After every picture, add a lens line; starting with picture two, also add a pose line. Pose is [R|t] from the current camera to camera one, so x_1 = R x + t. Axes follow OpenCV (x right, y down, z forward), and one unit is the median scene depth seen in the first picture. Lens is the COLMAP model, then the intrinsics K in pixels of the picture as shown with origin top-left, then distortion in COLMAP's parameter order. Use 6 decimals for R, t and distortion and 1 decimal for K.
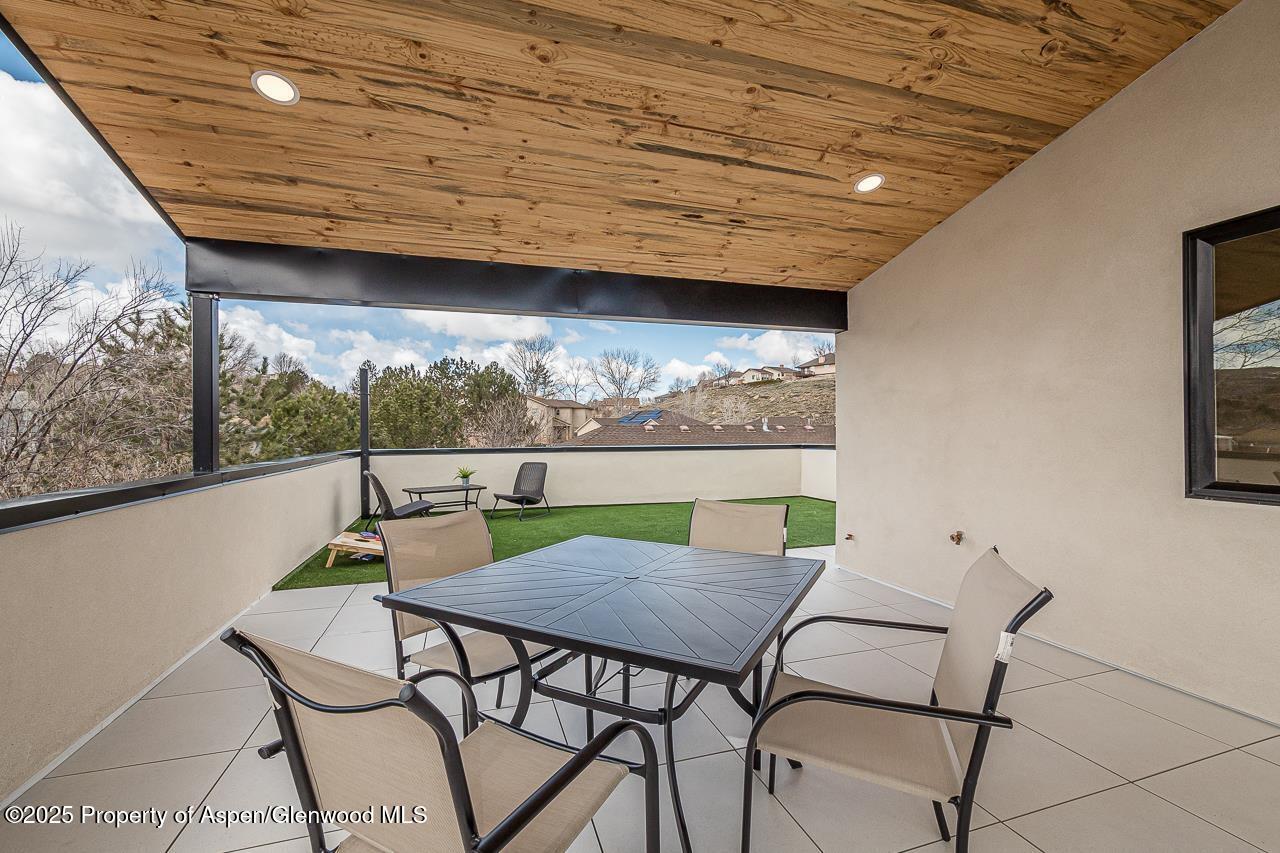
lens RADIAL K [[541.2, 0, 640.0], [0, 541.2, 426.5], [0, 0, 1]] dist [-0.002455, -0.000478]
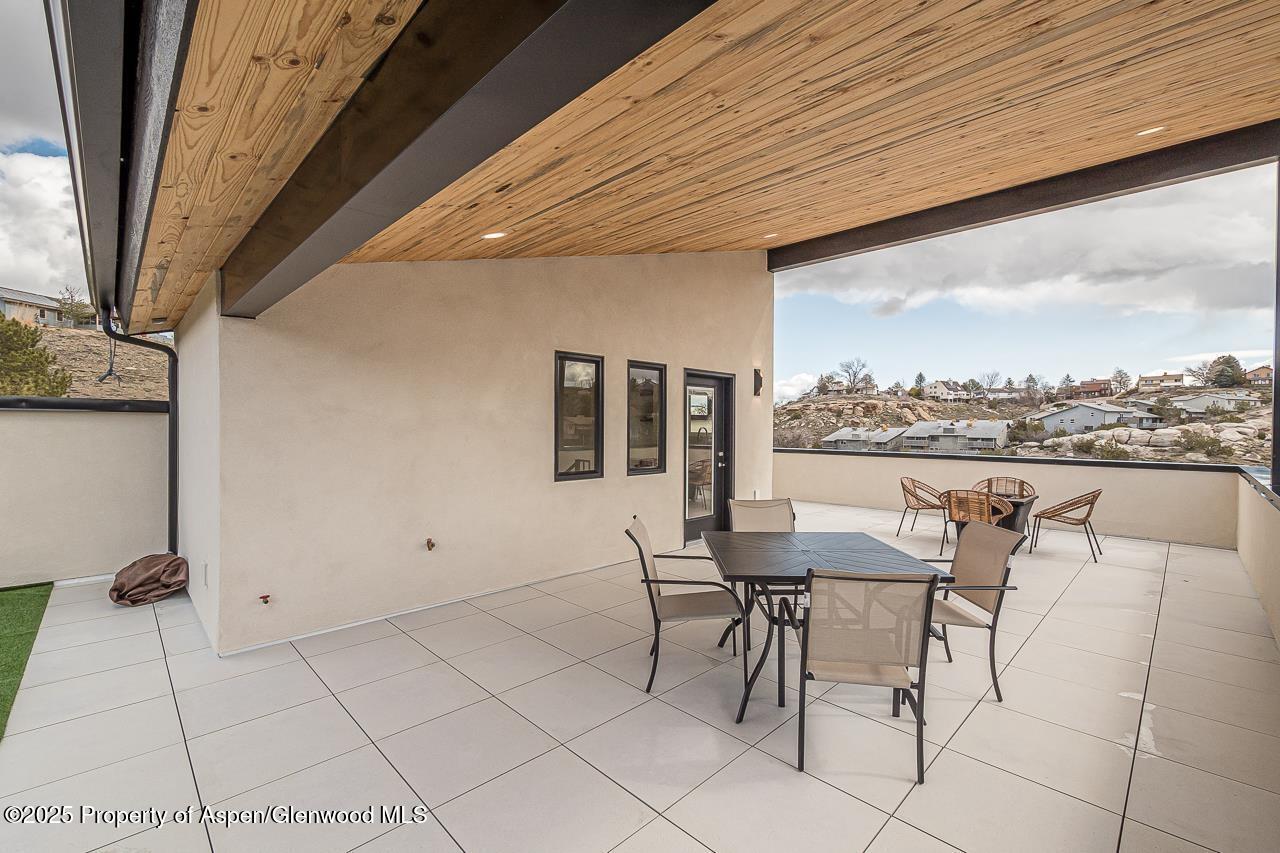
lens RADIAL K [[541.2, 0, 640.0], [0, 541.2, 426.5], [0, 0, 1]] dist [-0.002455, -0.000478]
pose [[-0.452482, 0.003278, 0.891768, -0.290027], [-0.009674, 0.999916, -0.008584, -0.018457], [-0.891721, -0.012511, -0.452412, 0.501561]]
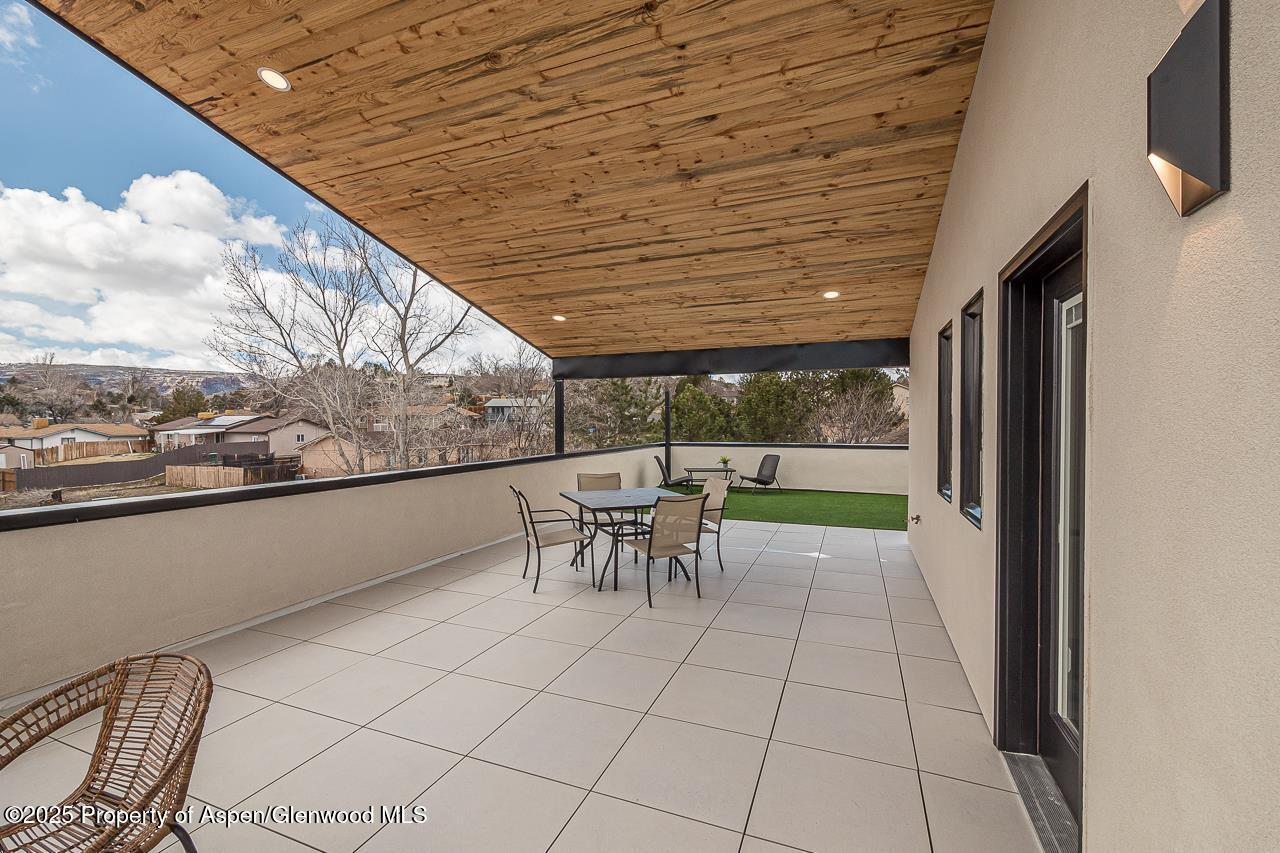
lens RADIAL K [[541.2, 0, 640.0], [0, 541.2, 426.5], [0, 0, 1]] dist [-0.002455, -0.000478]
pose [[0.772130, 0.010404, -0.635380, 0.428052], [0.003101, 0.999792, 0.020140, -0.034490], [0.635457, -0.017521, 0.771937, -0.271544]]
